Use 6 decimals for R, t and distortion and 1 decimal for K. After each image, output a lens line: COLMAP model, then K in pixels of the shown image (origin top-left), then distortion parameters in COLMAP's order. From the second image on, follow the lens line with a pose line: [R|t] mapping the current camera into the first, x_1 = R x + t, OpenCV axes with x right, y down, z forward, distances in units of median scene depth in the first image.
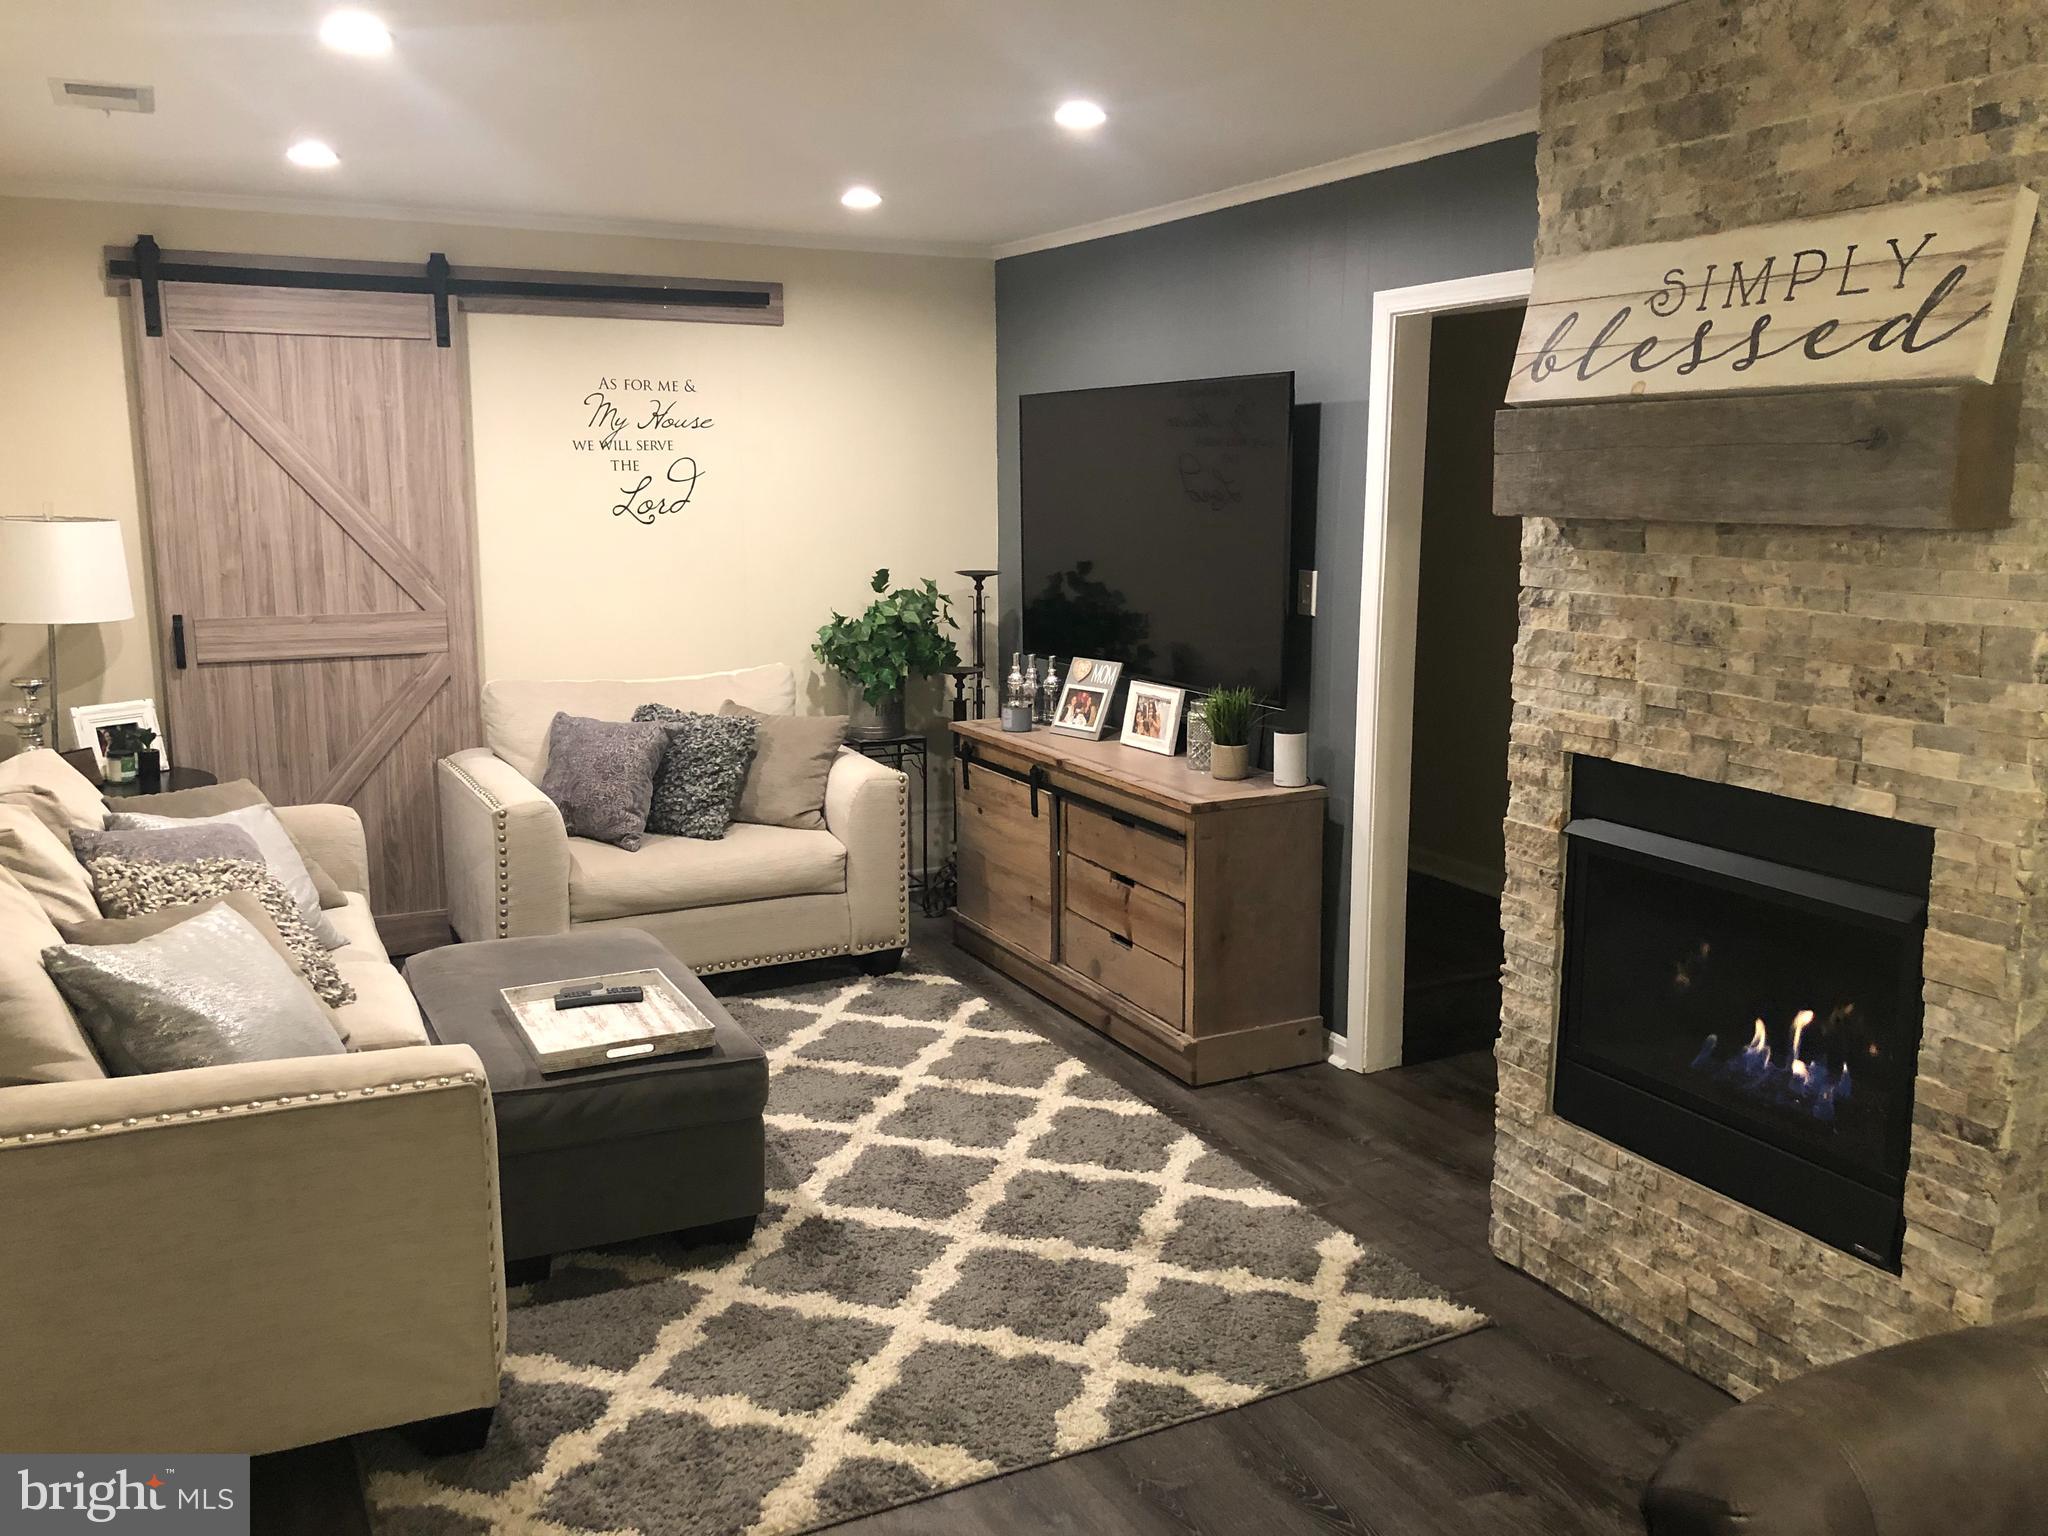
lens RADIAL K [[1667.1, 0, 1024.0], [0, 1667.1, 768.0], [0, 0, 1]] dist [0.030864, -0.022408]
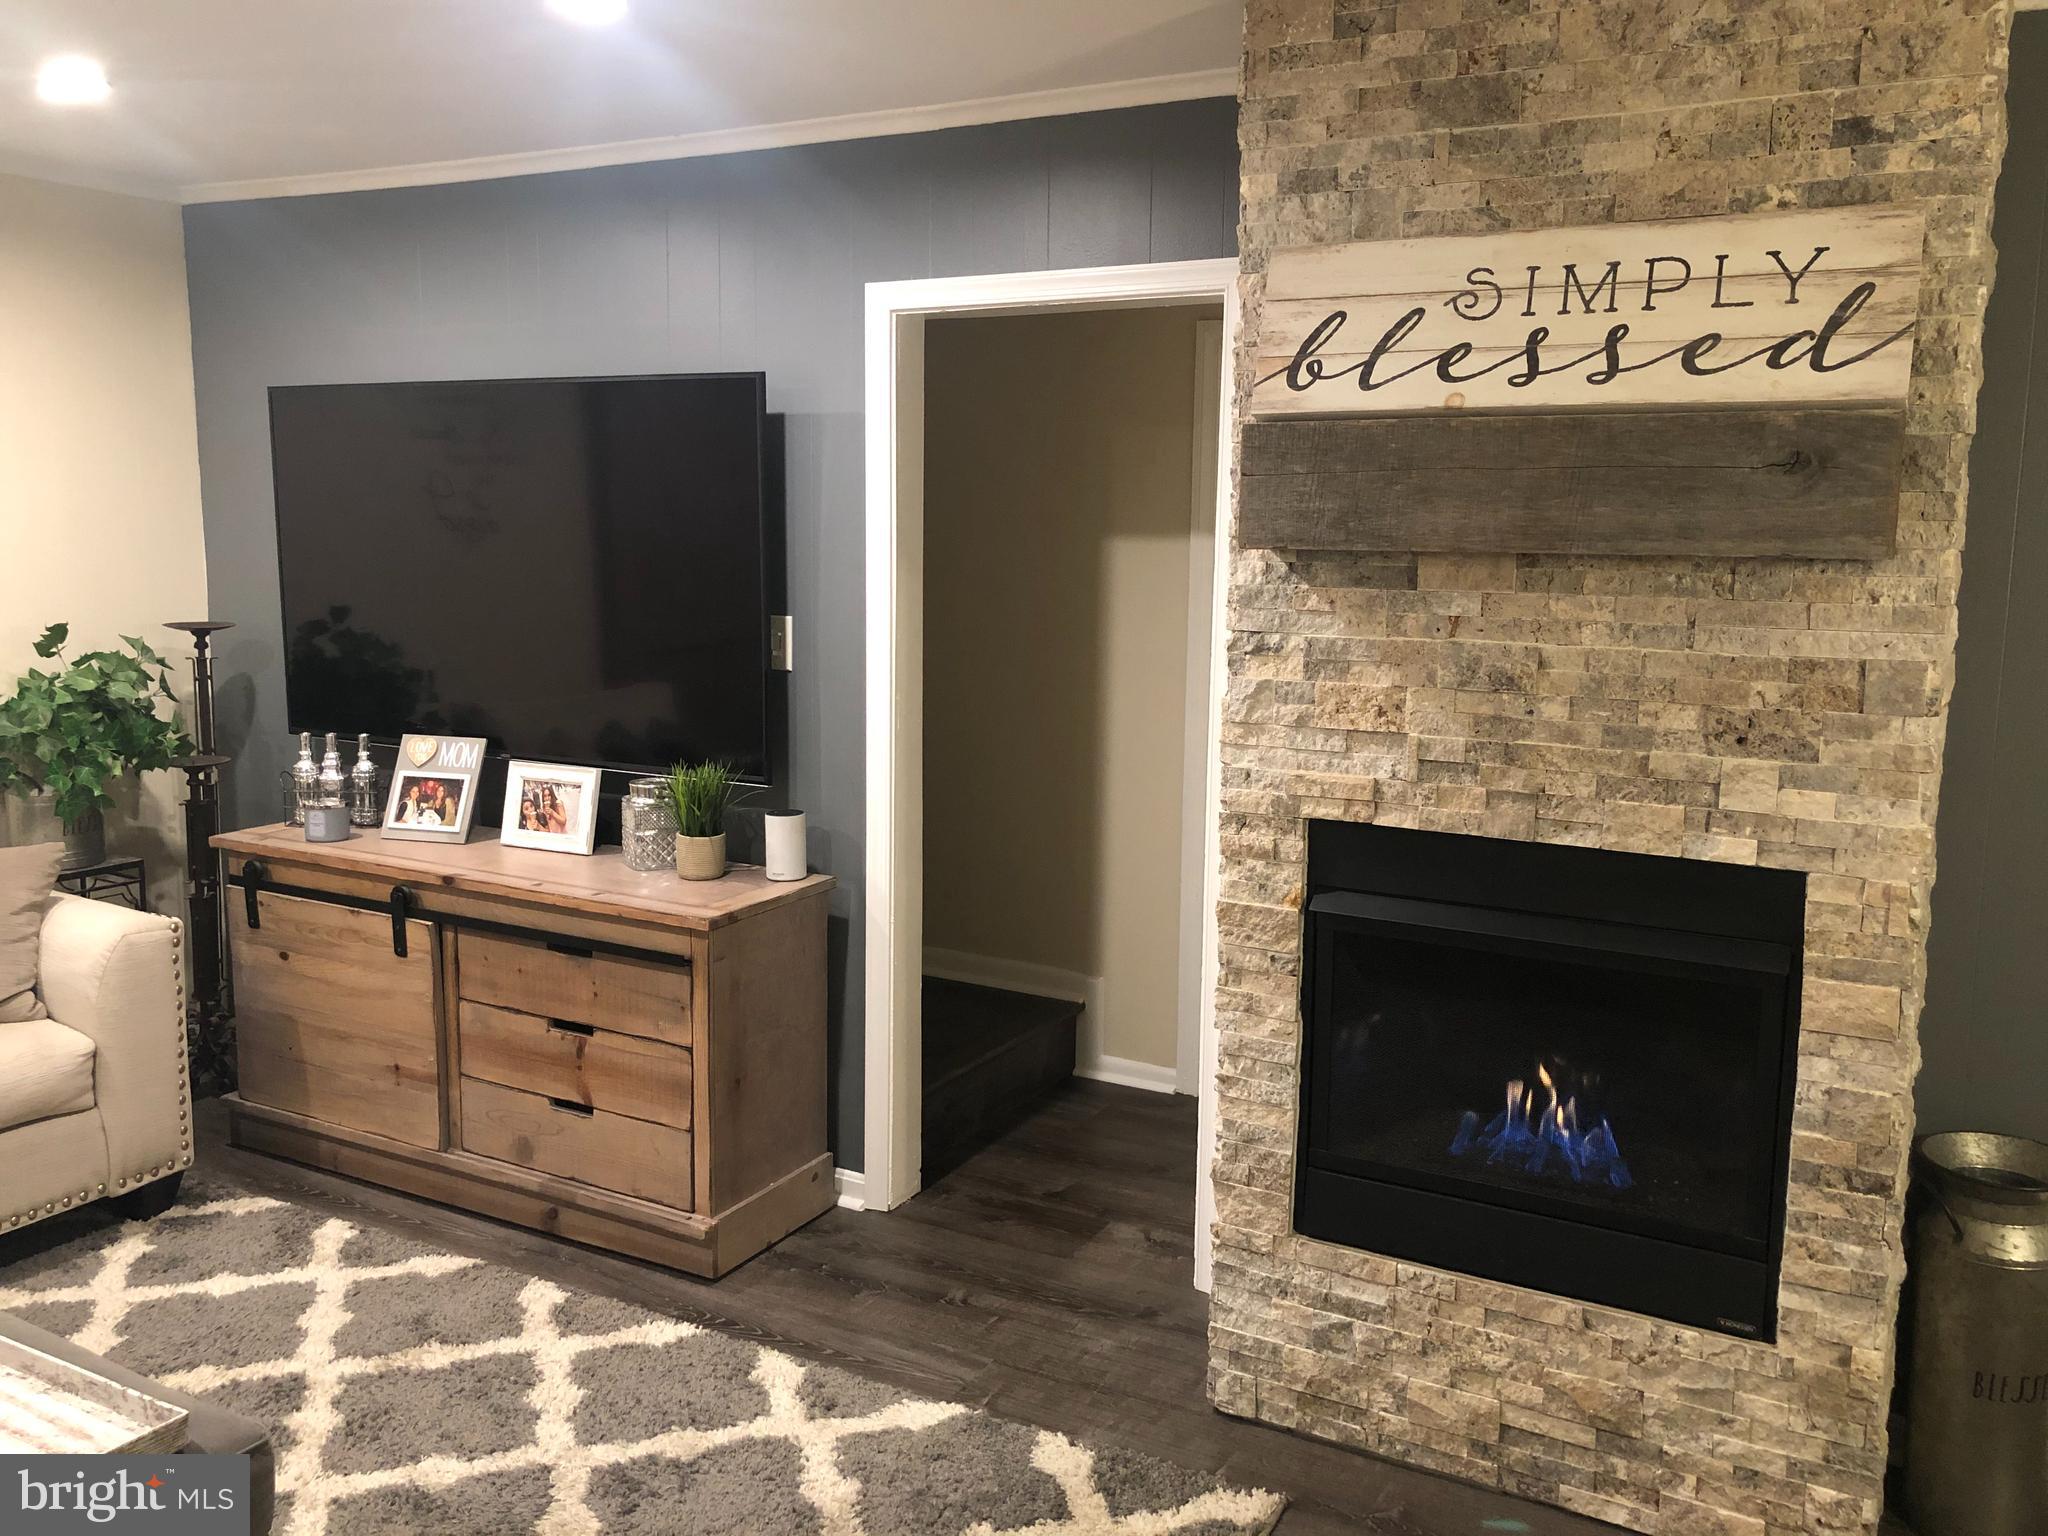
lens RADIAL K [[1681.2, 0, 1024.0], [0, 1681.2, 768.0], [0, 0, 1]] dist [0.047534, -0.038391]
pose [[0.820152, -0.071731, 0.567631, -0.302028], [0.084880, 0.996386, 0.003272, -0.052905], [-0.565814, 0.045497, 0.823277, 0.374477]]
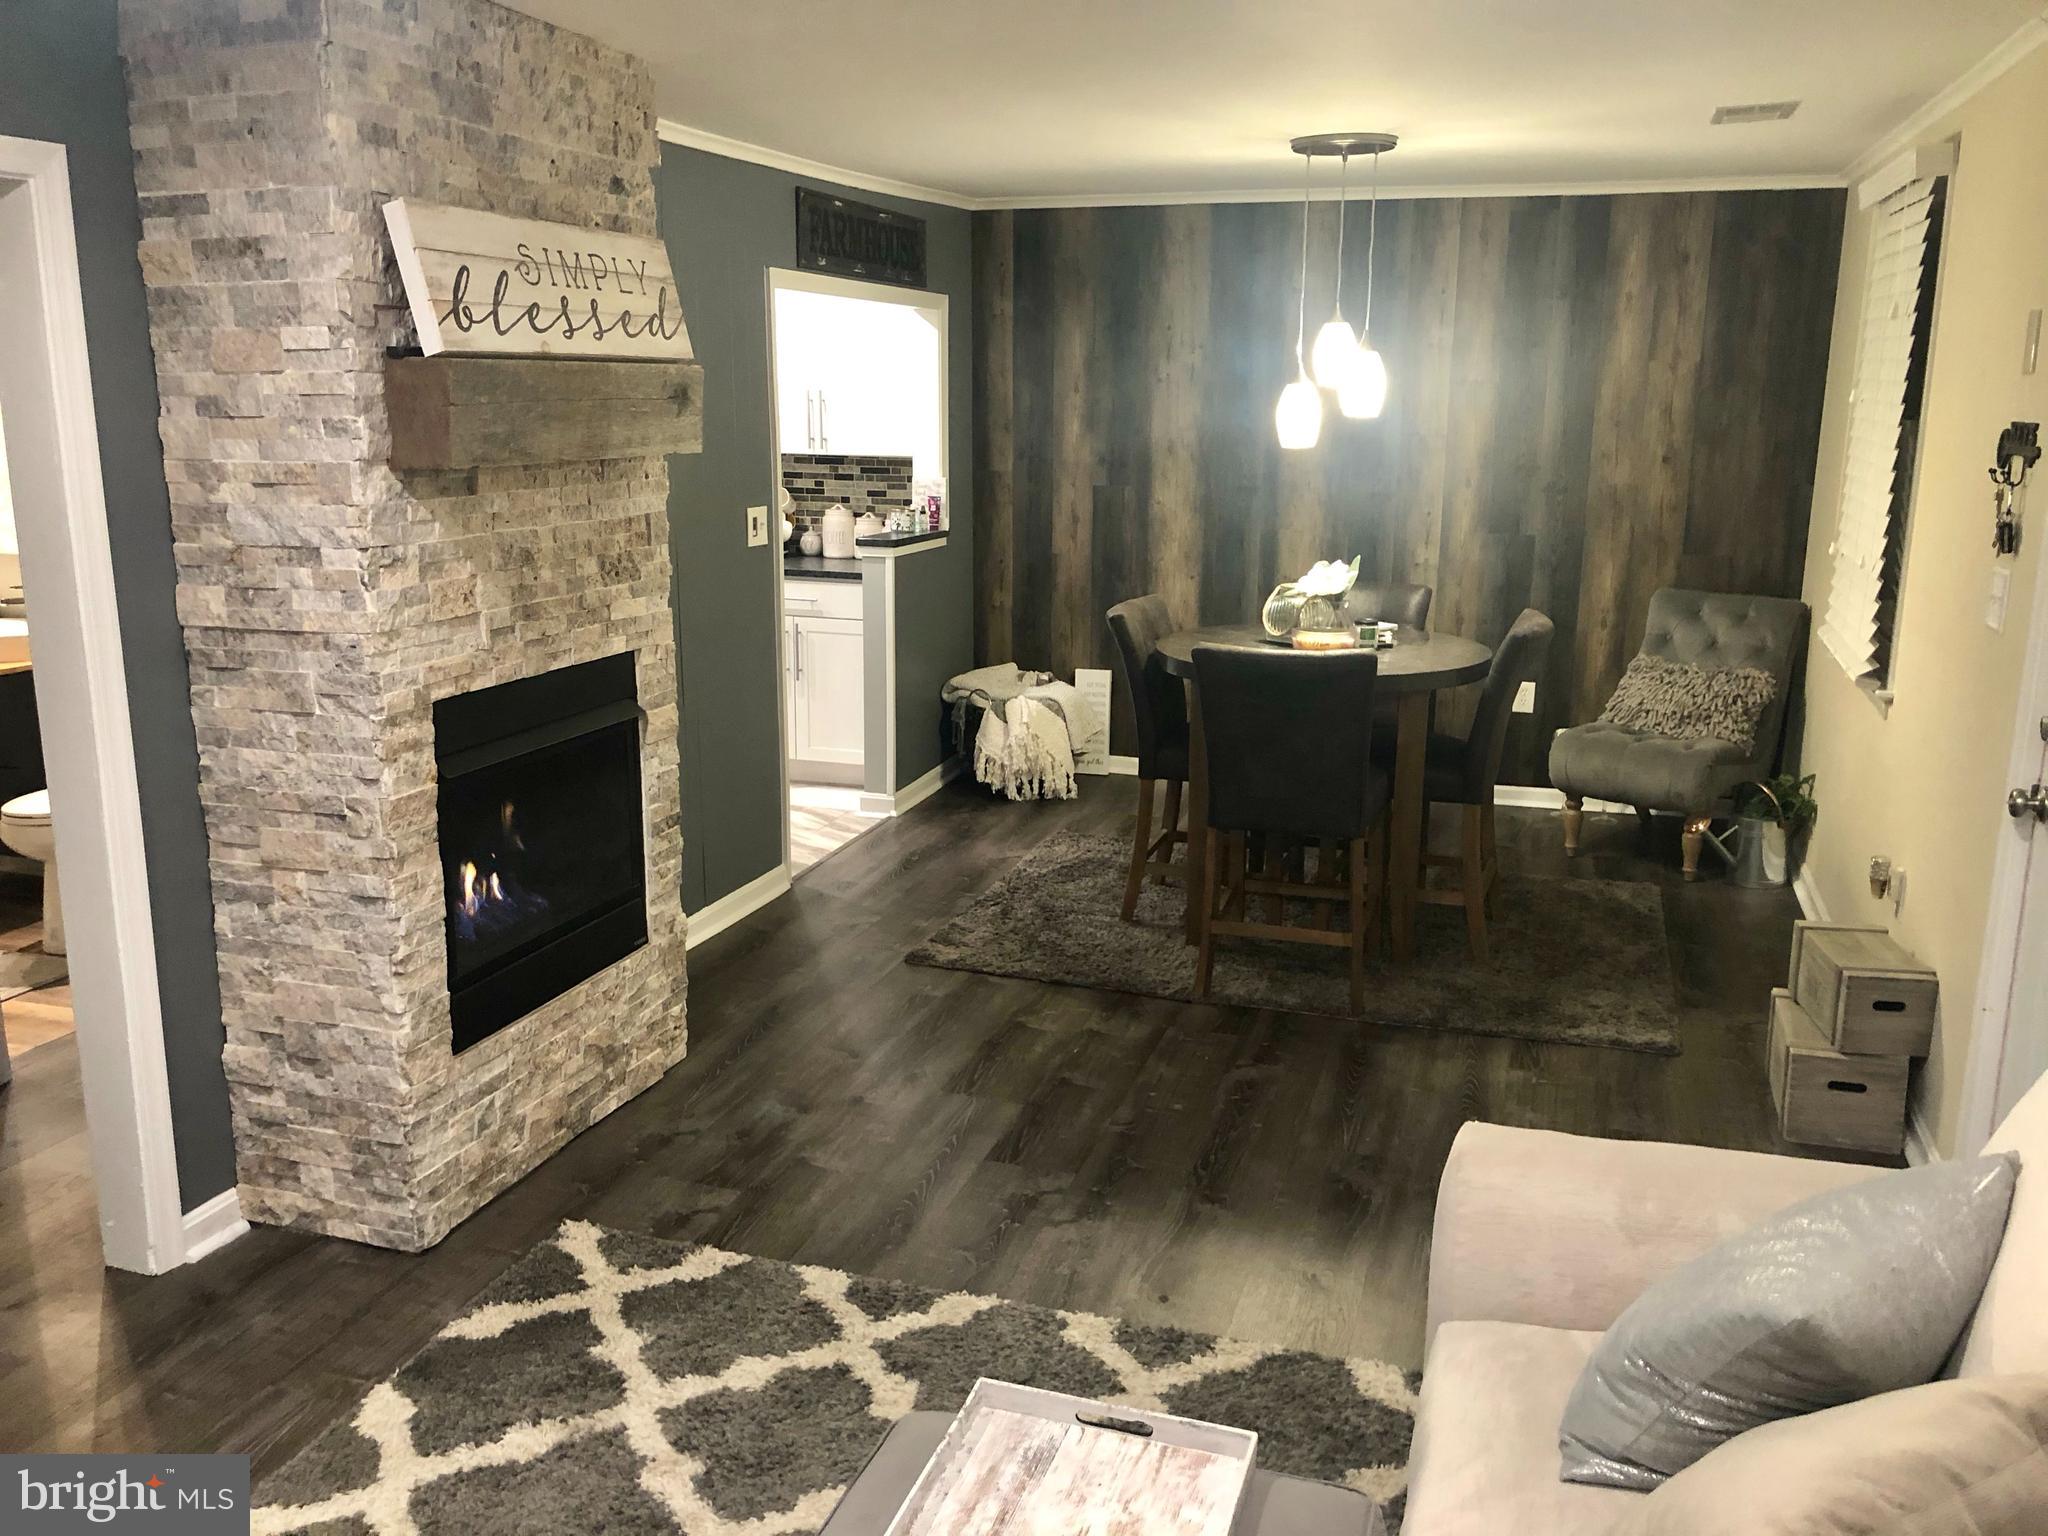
lens RADIAL K [[1674.7, 0, 1032.1], [0, 1674.7, 774.5], [0, 0, 1]] dist [0.027048, -0.036581]
pose [[-0.716315, -0.168703, 0.677076, -0.643741], [0.107854, 0.931903, 0.346301, -0.289329], [-0.689391, 0.321087, -0.649341, 1.472193]]
